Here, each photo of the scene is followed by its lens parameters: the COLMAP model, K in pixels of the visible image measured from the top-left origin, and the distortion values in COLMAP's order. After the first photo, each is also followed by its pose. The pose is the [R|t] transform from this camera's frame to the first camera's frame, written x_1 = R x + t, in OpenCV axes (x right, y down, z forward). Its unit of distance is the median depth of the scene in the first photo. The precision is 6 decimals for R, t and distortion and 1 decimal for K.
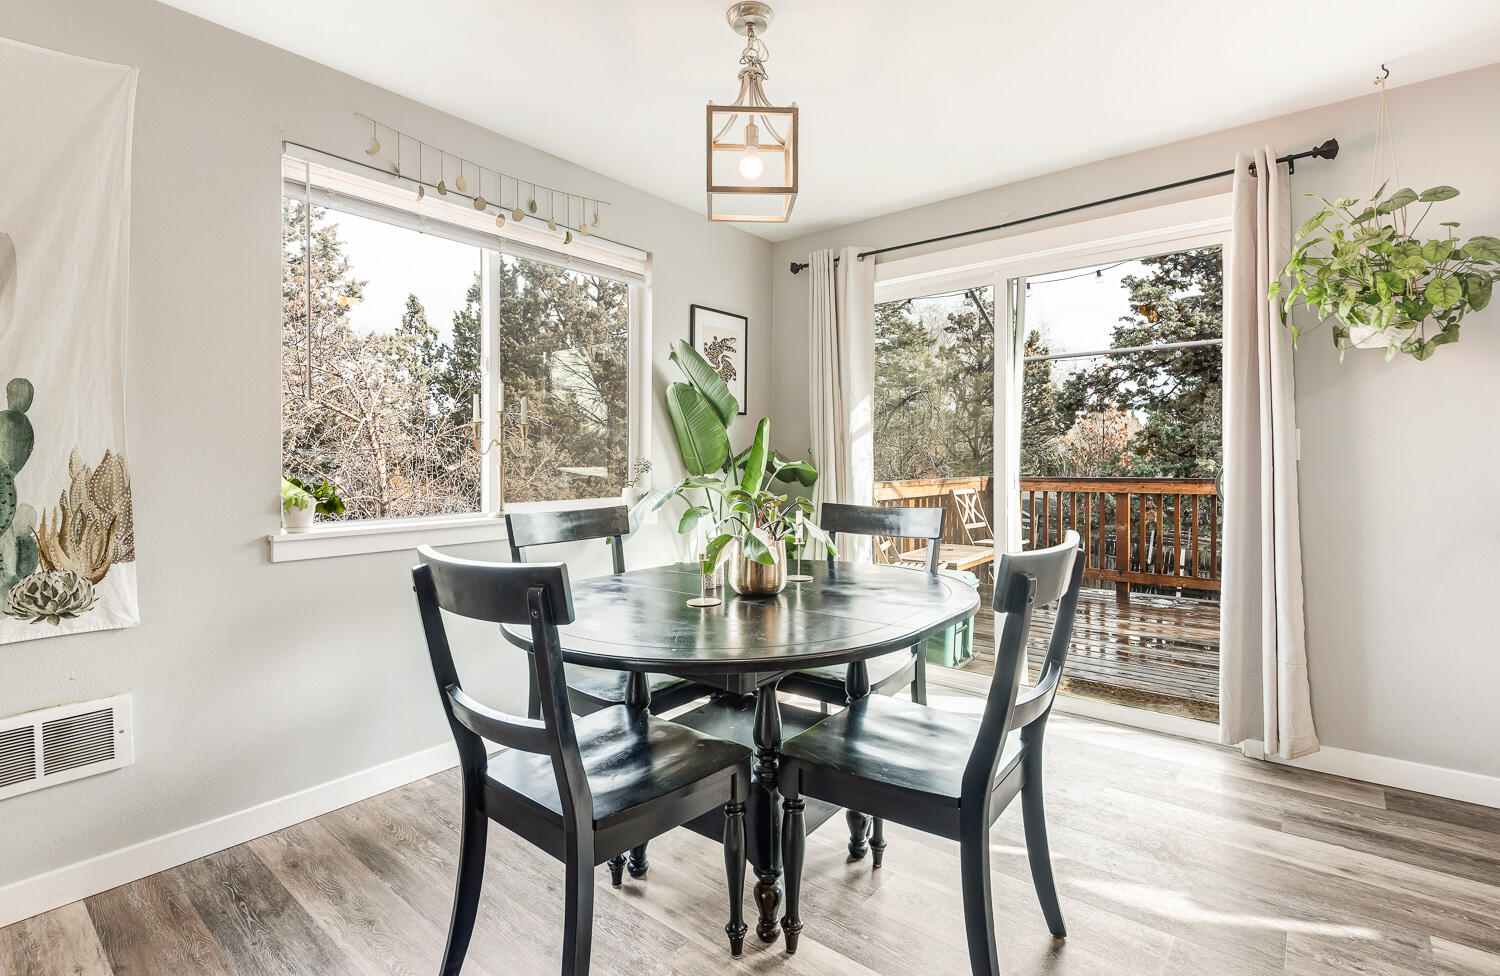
lens RADIAL K [[693.1, 0, 750.9], [0, 693.1, 475.5], [0, 0, 1]] dist [-0.004172, -0.000061]
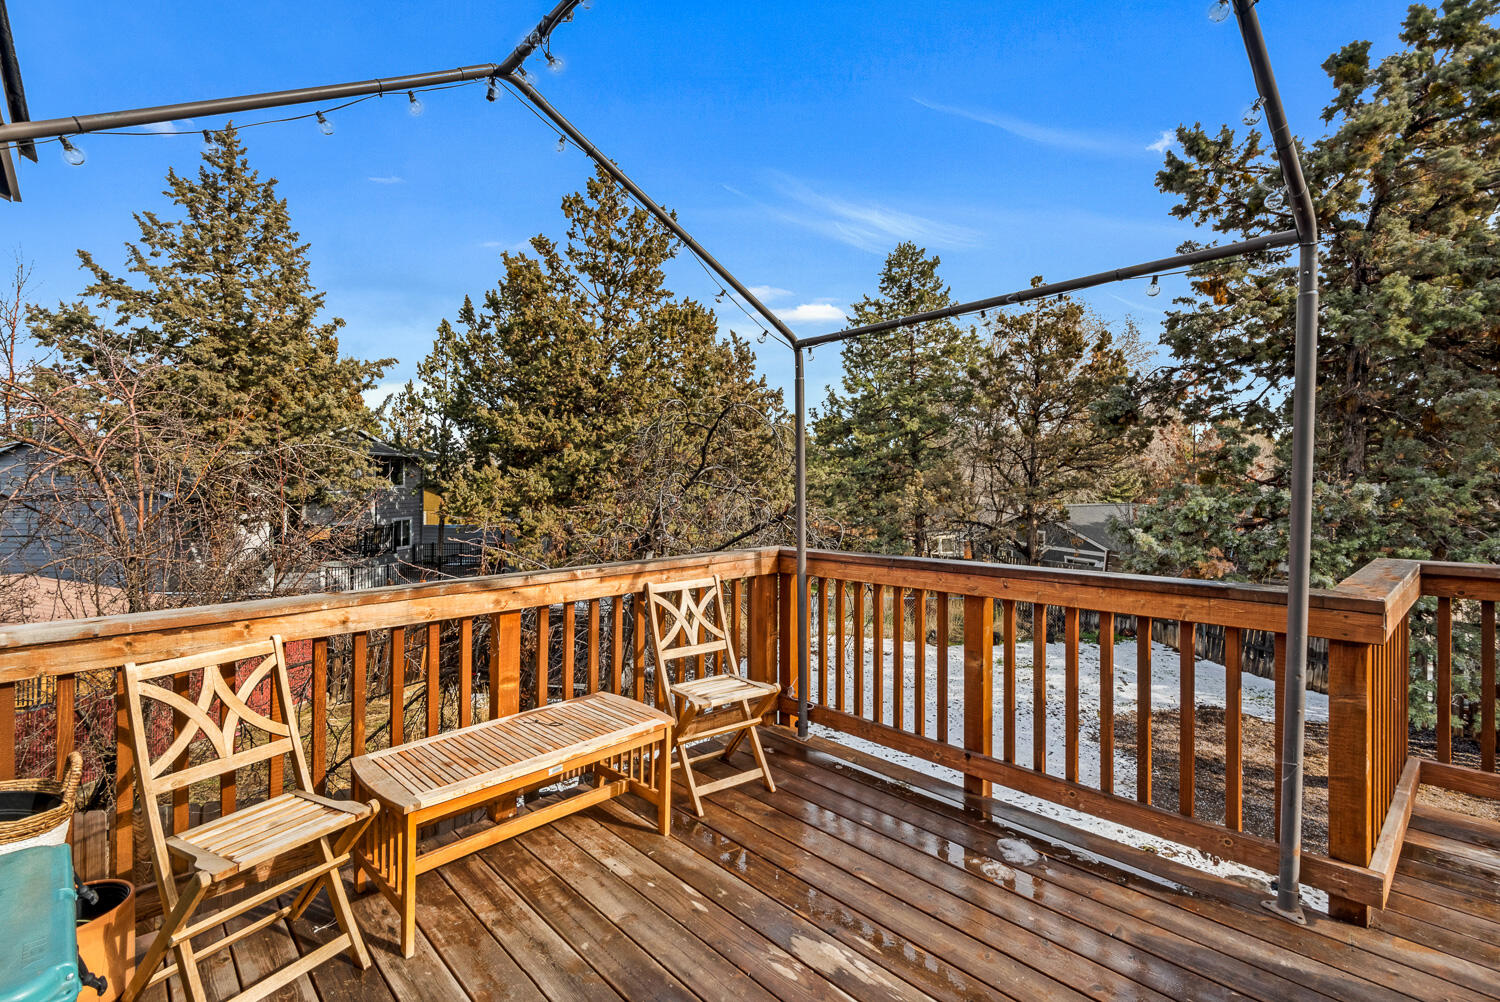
lens RADIAL K [[684.5, 0, 751.9], [0, 684.5, 495.5], [0, 0, 1]] dist [-0.002248, -0.000628]
pose [[0.990121, -0.005685, -0.140100, 0.160348], [0.005672, 0.999984, -0.000492, -0.016637], [0.140101, -0.000307, 0.990137, 0.179320]]
